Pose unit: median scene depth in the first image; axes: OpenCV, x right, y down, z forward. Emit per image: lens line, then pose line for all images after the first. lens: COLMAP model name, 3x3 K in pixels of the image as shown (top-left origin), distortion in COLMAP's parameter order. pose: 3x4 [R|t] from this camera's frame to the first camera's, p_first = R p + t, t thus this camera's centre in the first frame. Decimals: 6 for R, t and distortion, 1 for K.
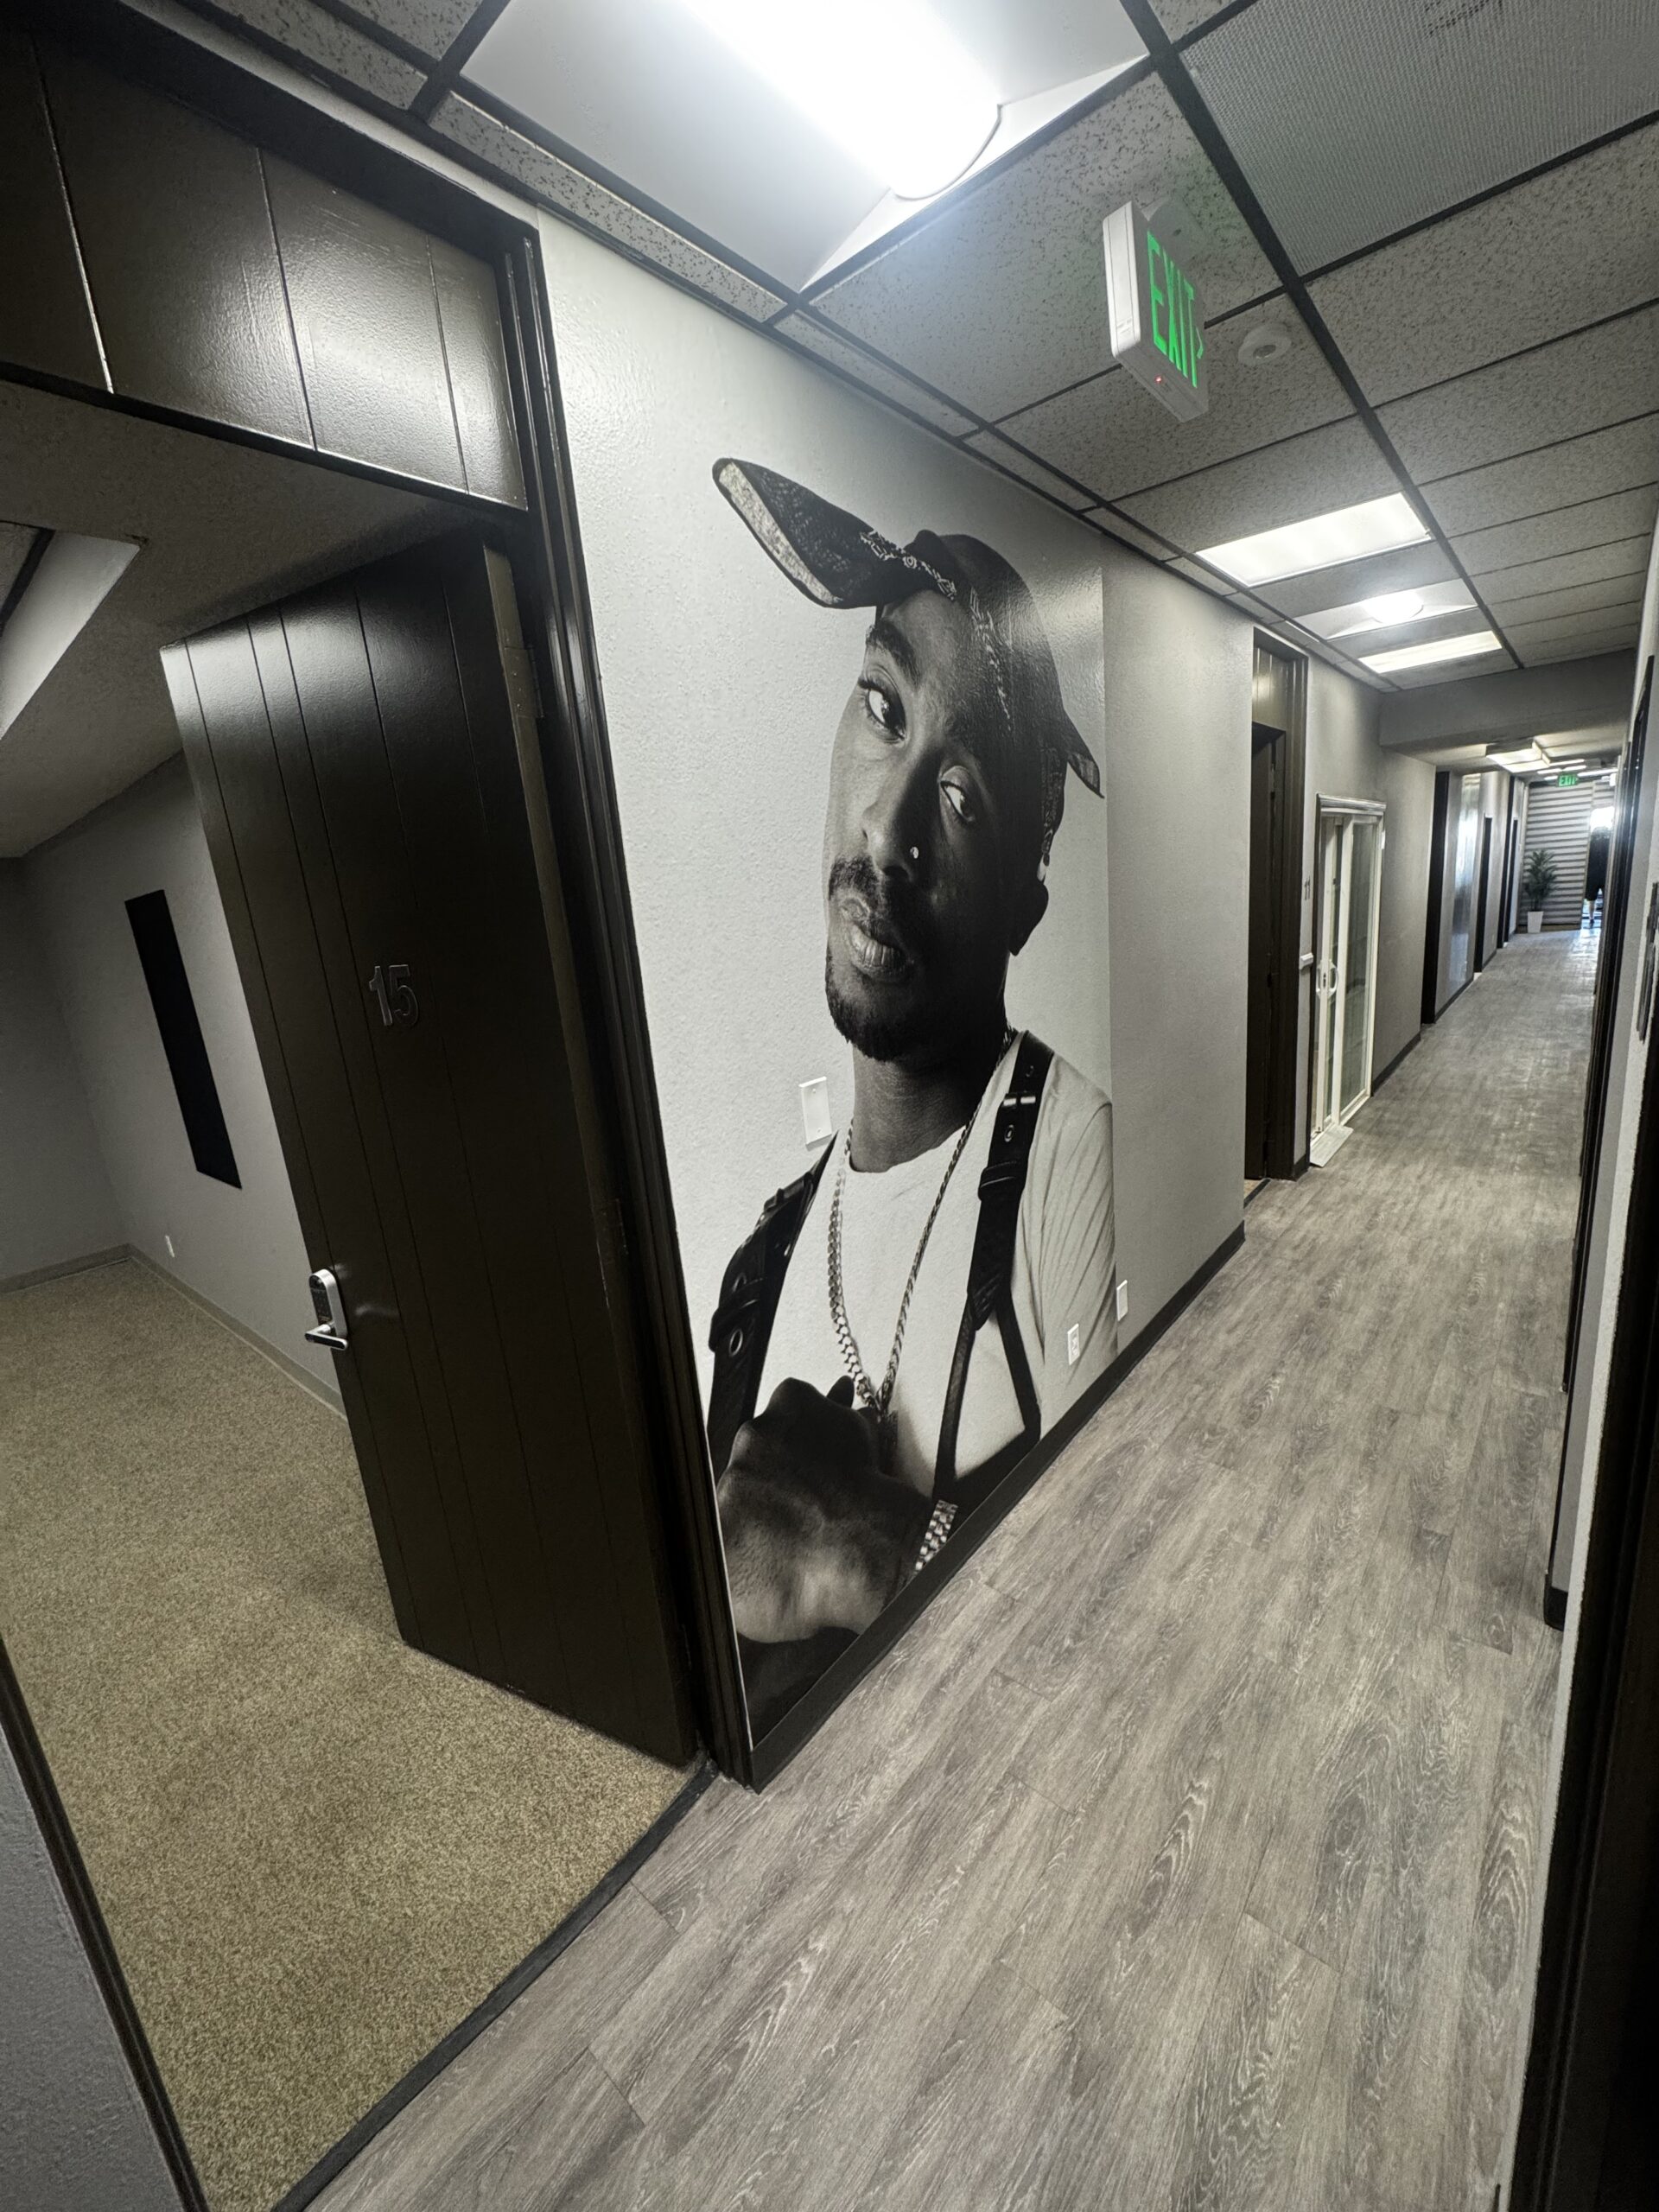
lens RADIAL K [[885.8, 0, 834.2], [0, 885.8, 1110.5], [0, 0, 1]] dist [-0.002510, 0.000243]
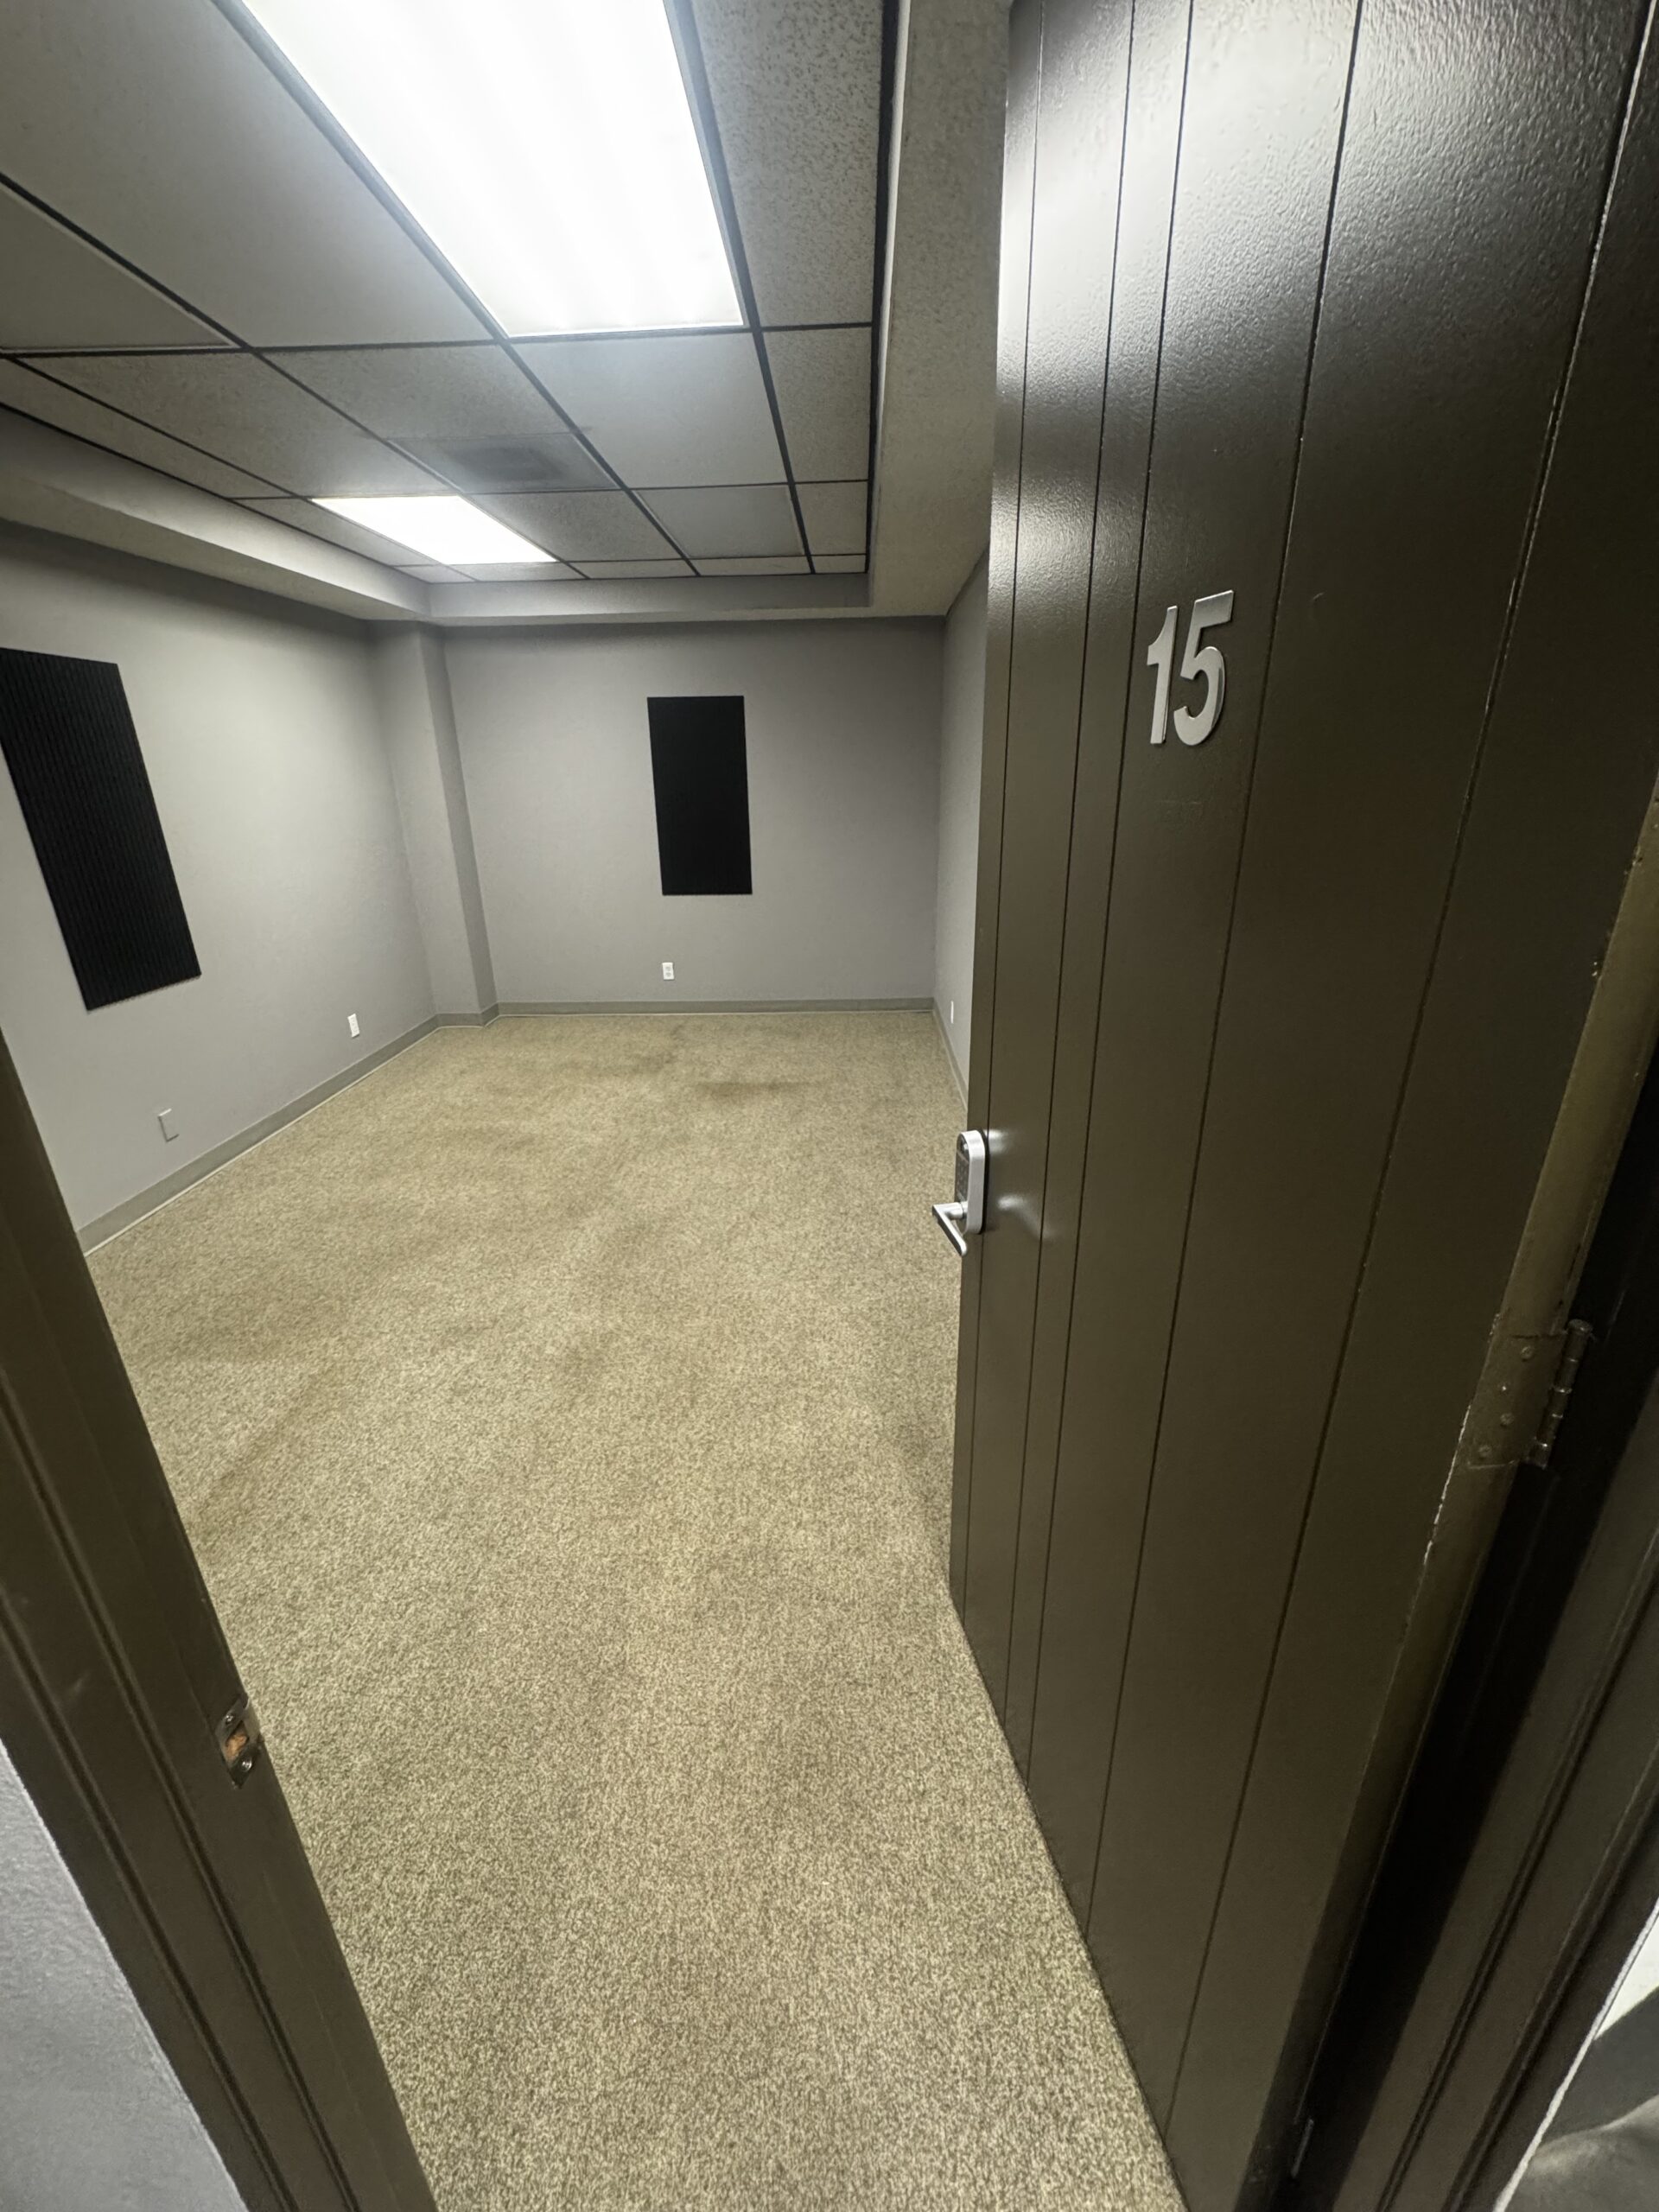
lens RADIAL K [[885.8, 0, 830.3], [0, 885.8, 1106.3], [0, 0, 1]] dist [-0.002510, 0.000243]
pose [[0.627339, 0.352938, -0.694176, -0.169152], [-0.217531, 0.935339, 0.278965, -0.004639], [0.747748, -0.024000, 0.663549, 0.434792]]
